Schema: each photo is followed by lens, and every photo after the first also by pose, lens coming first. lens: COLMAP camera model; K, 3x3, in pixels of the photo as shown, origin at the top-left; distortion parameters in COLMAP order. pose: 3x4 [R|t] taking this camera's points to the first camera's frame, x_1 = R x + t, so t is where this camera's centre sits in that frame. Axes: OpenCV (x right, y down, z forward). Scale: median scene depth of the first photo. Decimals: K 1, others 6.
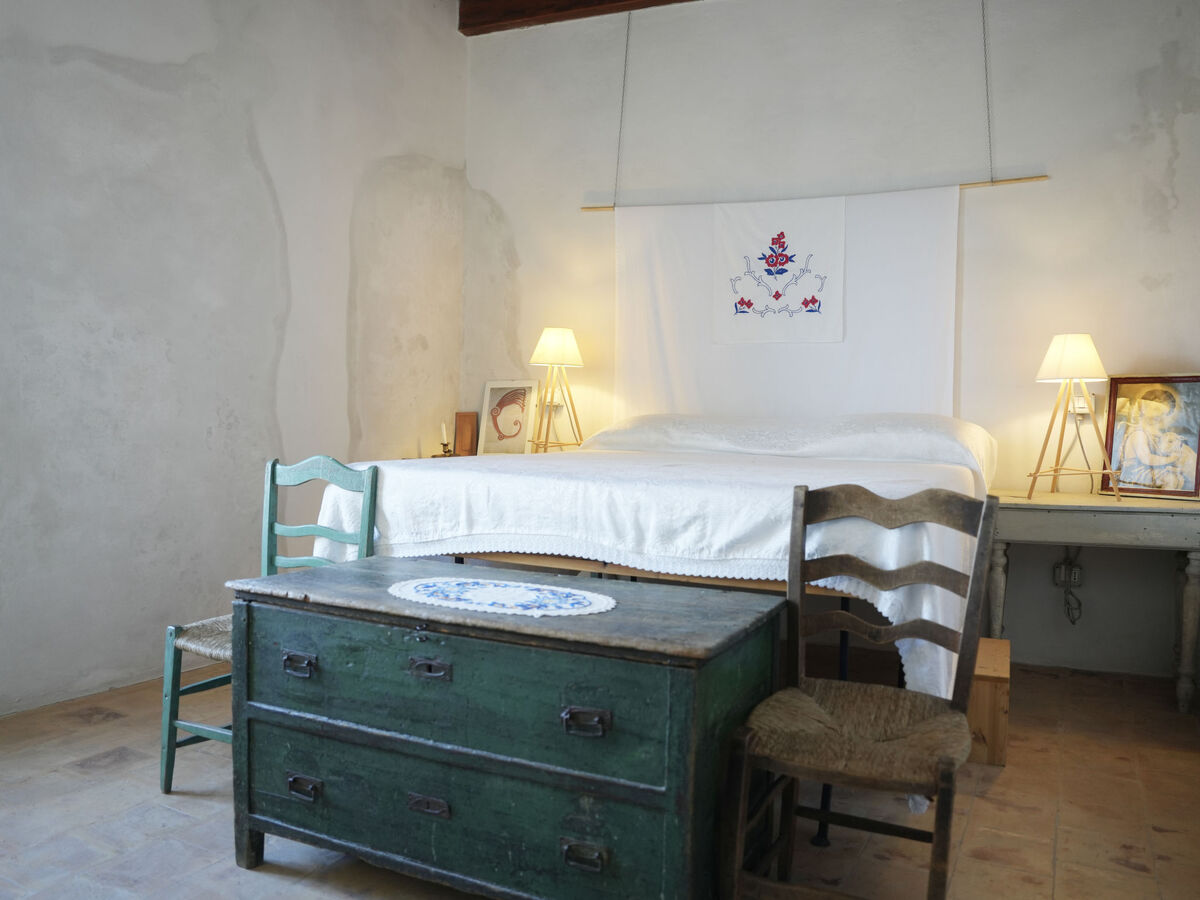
lens RADIAL K [[925.0, 0, 598.1], [0, 925.0, 448.1], [0, 0, 1]] dist [-0.115854, 0.085712]
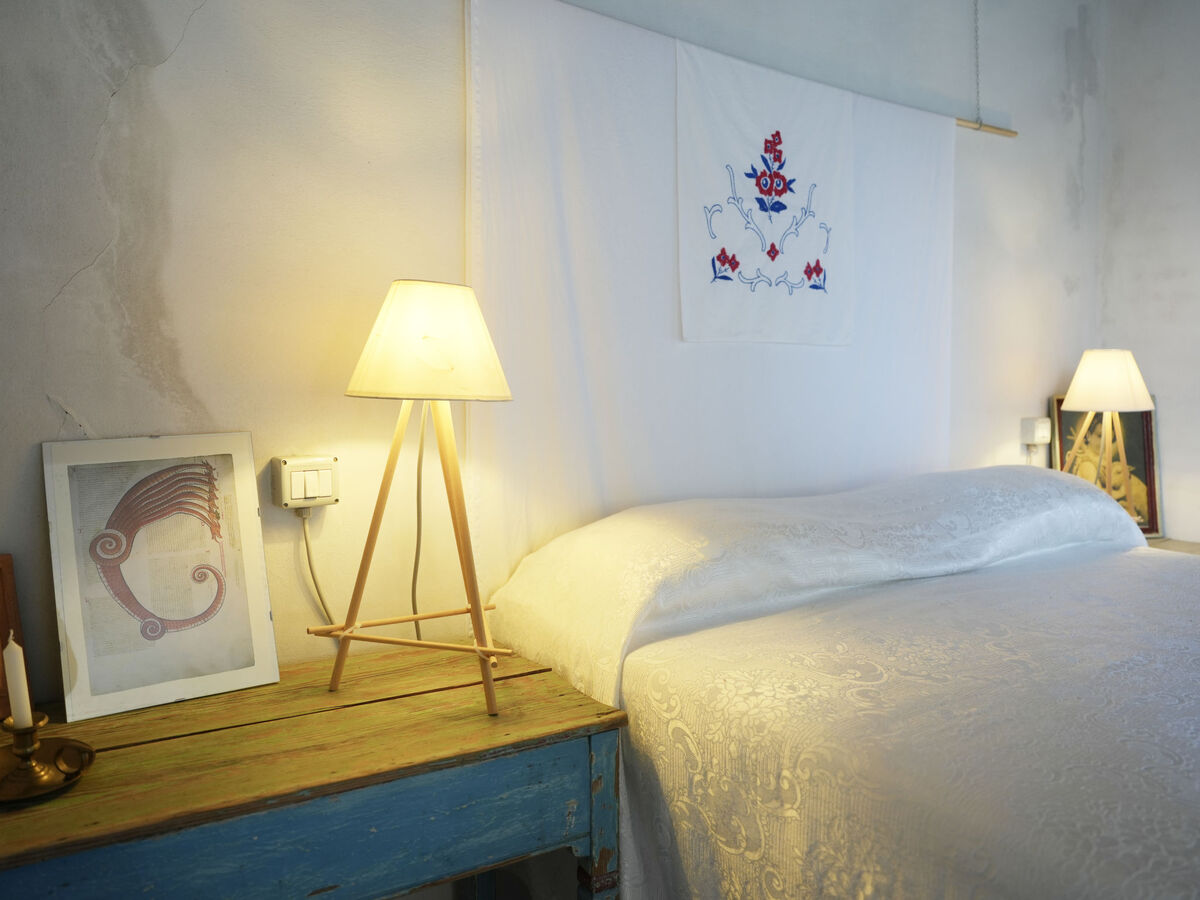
lens RADIAL K [[925.0, 0, 609.2], [0, 925.0, 445.6], [0, 0, 1]] dist [-0.115854, 0.085712]
pose [[0.509340, -0.085644, 0.856293, -0.361285], [0.036001, 0.996285, 0.078231, -0.117173], [-0.859812, -0.009019, 0.510531, 0.947124]]
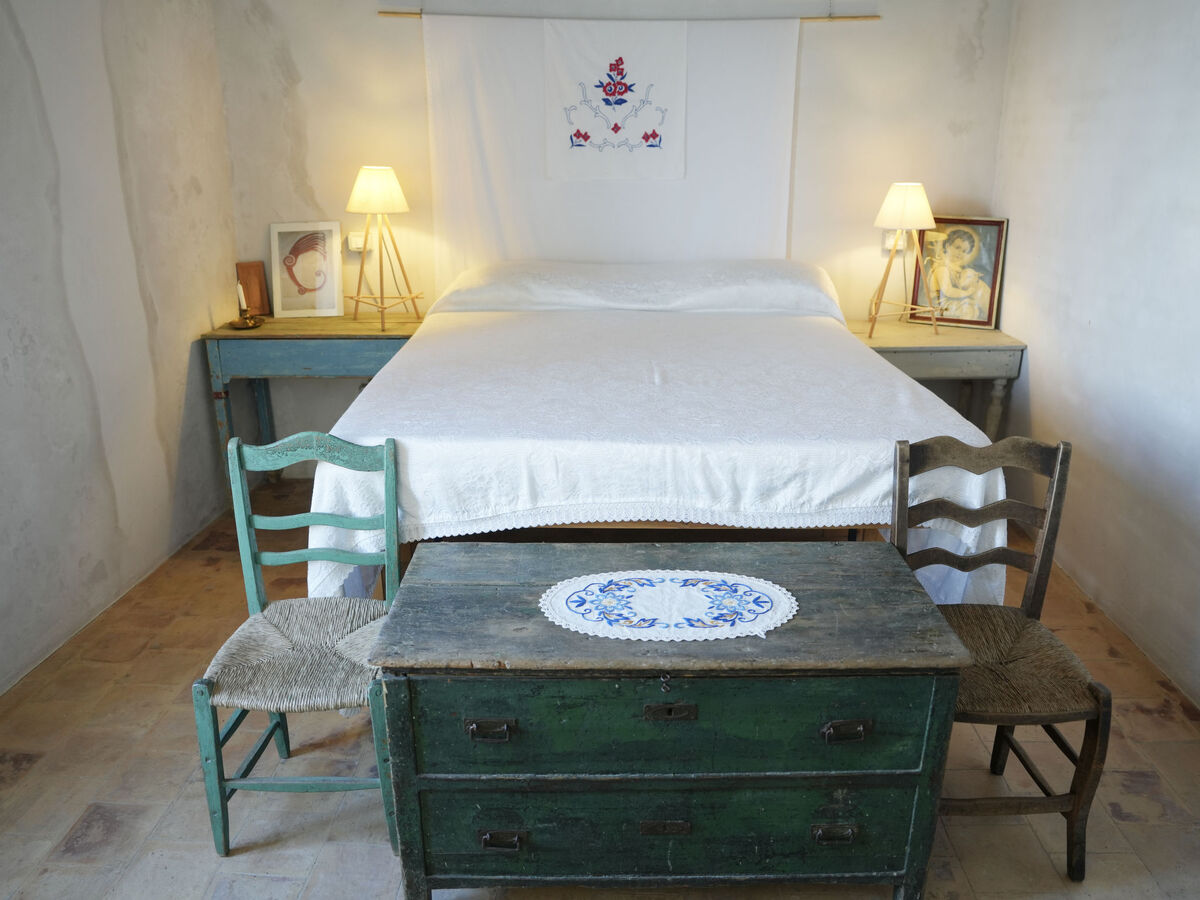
lens RADIAL K [[925.0, 0, 600.0], [0, 925.0, 449.7], [0, 0, 1]] dist [-0.115854, 0.085712]
pose [[0.898171, -0.157970, 0.410285, -0.299494], [0.029370, 0.952692, 0.302516, -0.158179], [-0.438664, -0.259661, 0.860320, 0.133429]]
